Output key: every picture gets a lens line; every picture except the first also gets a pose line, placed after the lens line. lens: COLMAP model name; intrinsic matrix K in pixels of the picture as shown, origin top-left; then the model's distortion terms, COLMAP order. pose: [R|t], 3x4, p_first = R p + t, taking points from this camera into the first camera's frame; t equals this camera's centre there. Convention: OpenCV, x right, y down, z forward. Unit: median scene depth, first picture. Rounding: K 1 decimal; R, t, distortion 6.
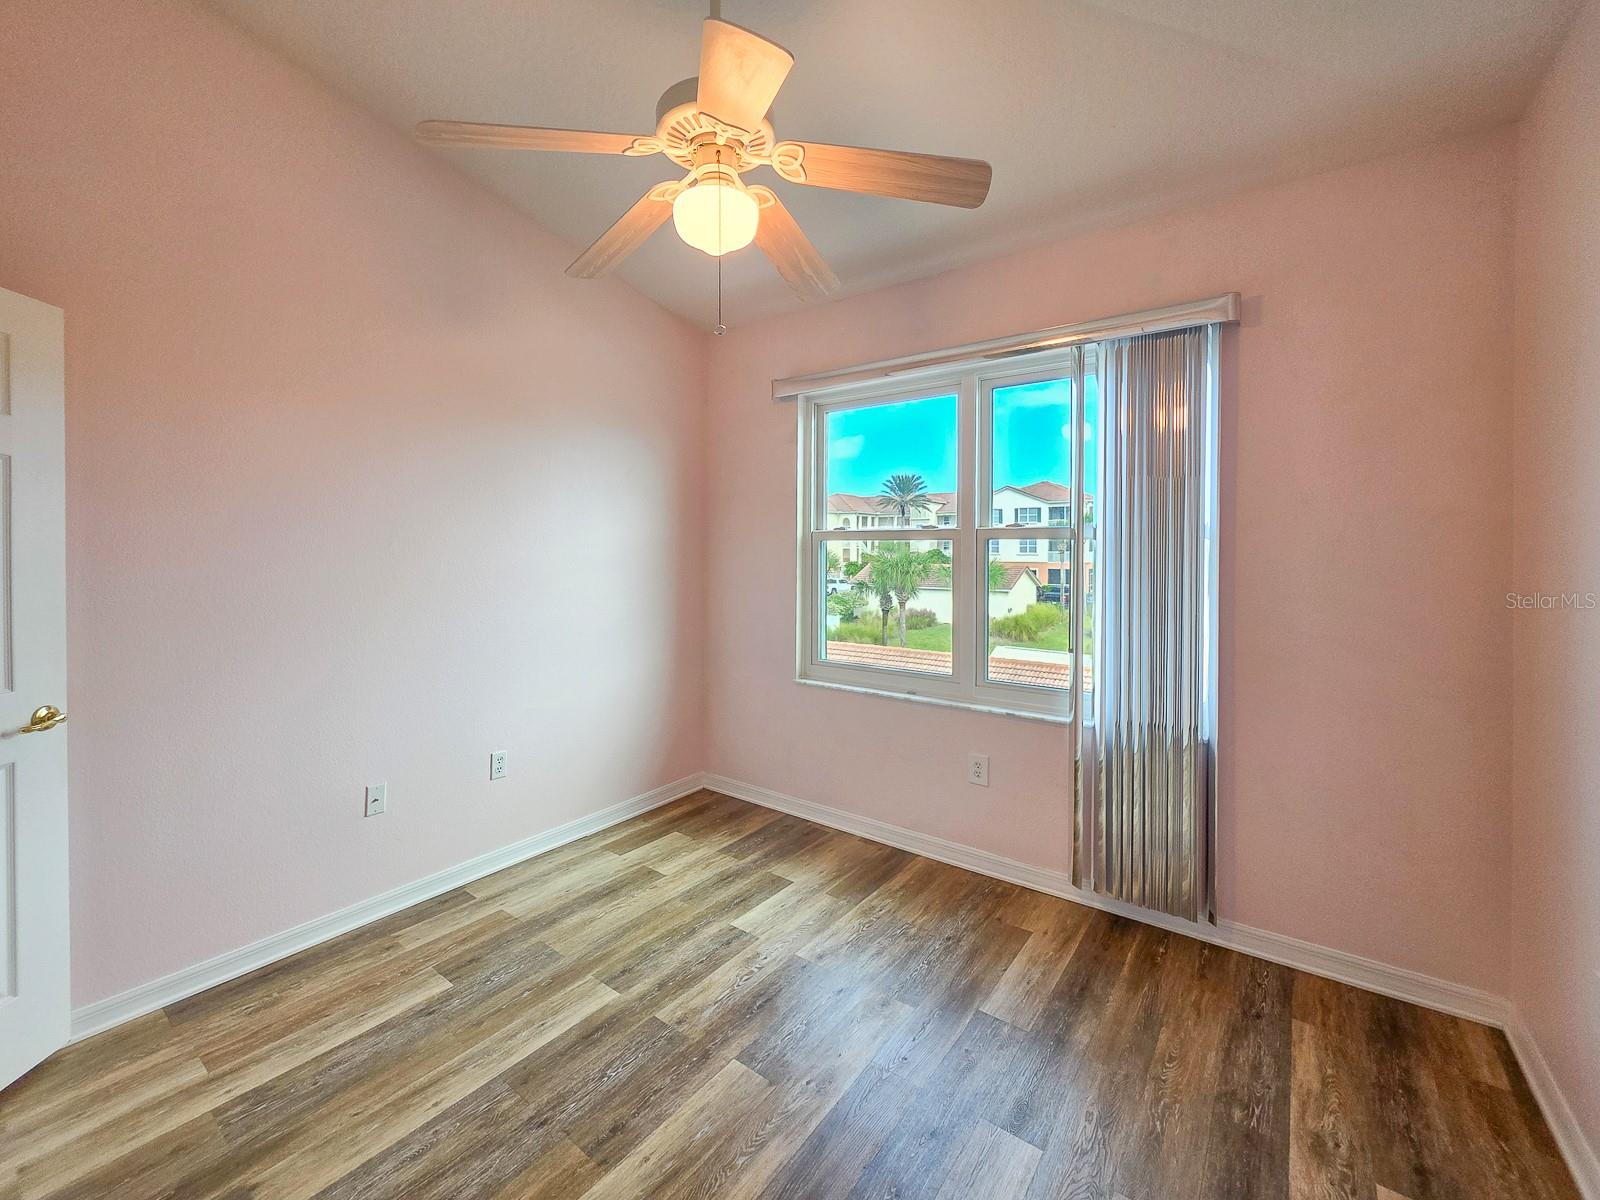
lens RADIAL K [[672.3, 0, 795.3], [0, 672.3, 587.6], [0, 0, 1]] dist [0.000004, 0.000194]
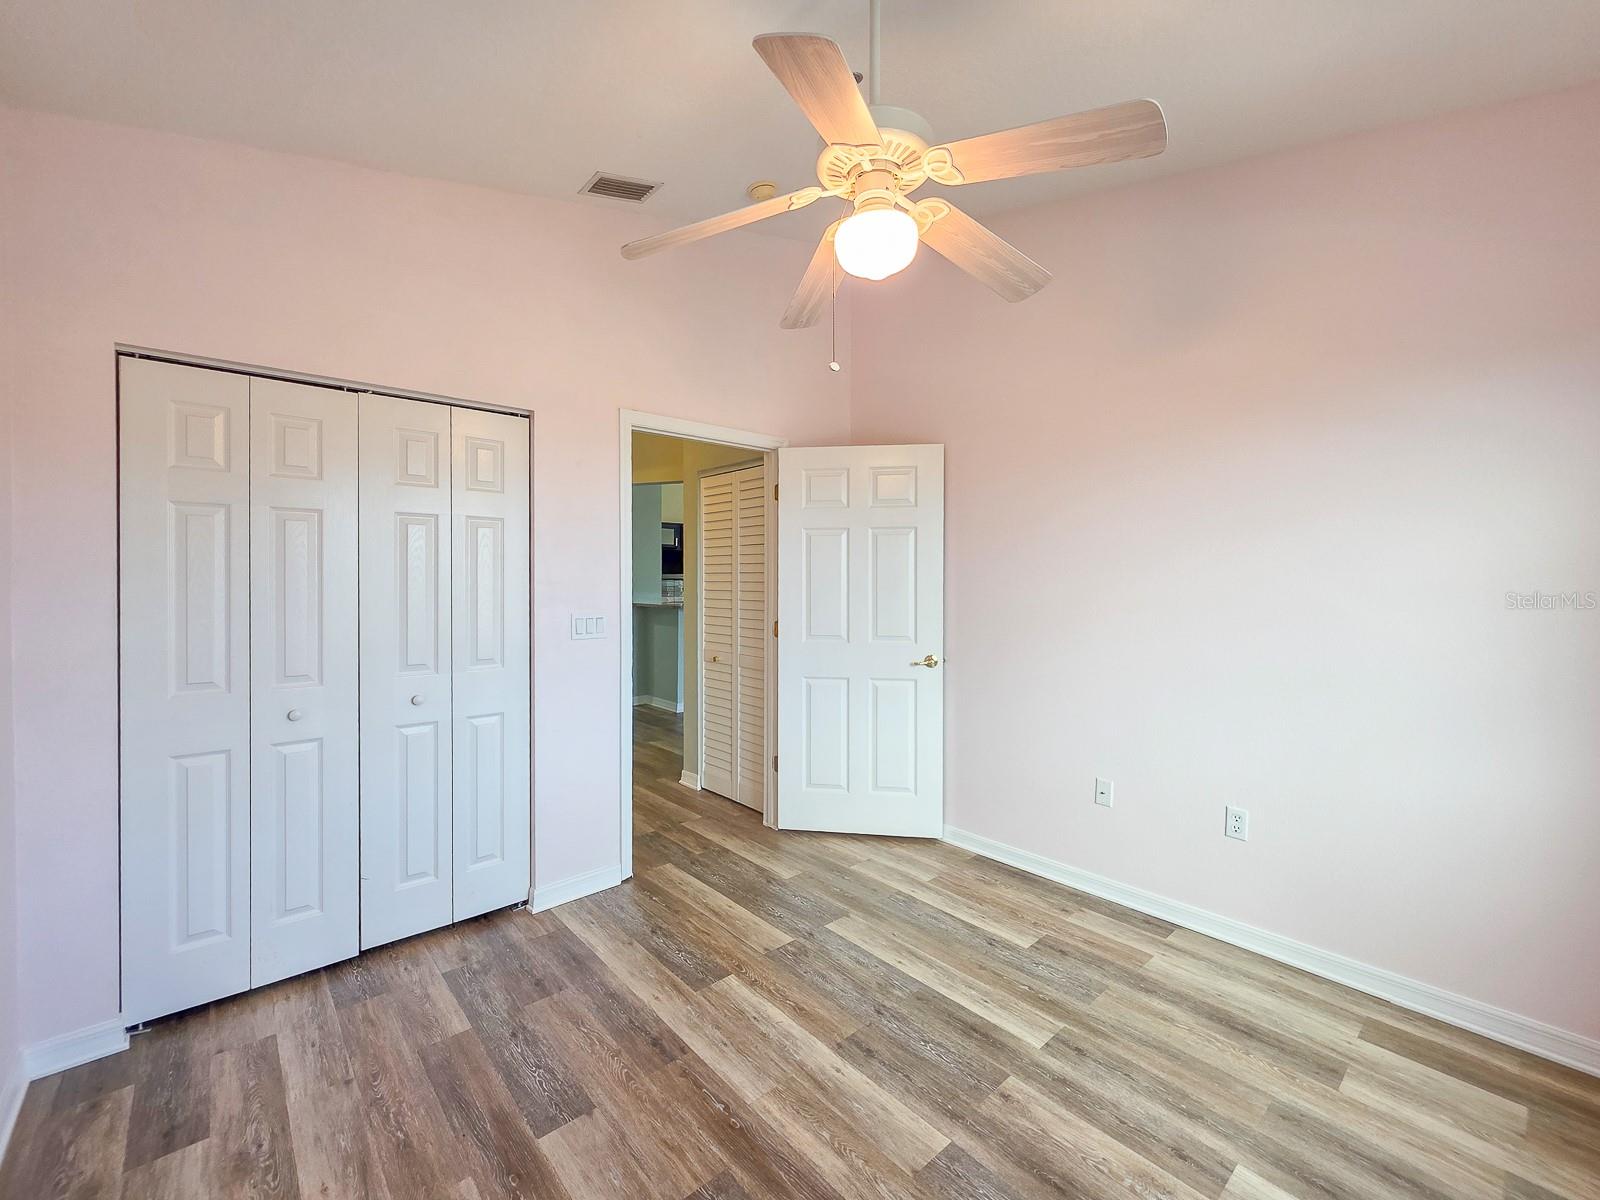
lens RADIAL K [[672.3, 0, 795.3], [0, 672.3, 587.6], [0, 0, 1]] dist [0.000004, 0.000194]
pose [[-0.207888, 0.013003, -0.978066, 0.728180], [-0.060235, 0.997844, 0.026068, -0.040457], [0.976296, 0.064333, -0.206657, 0.831784]]
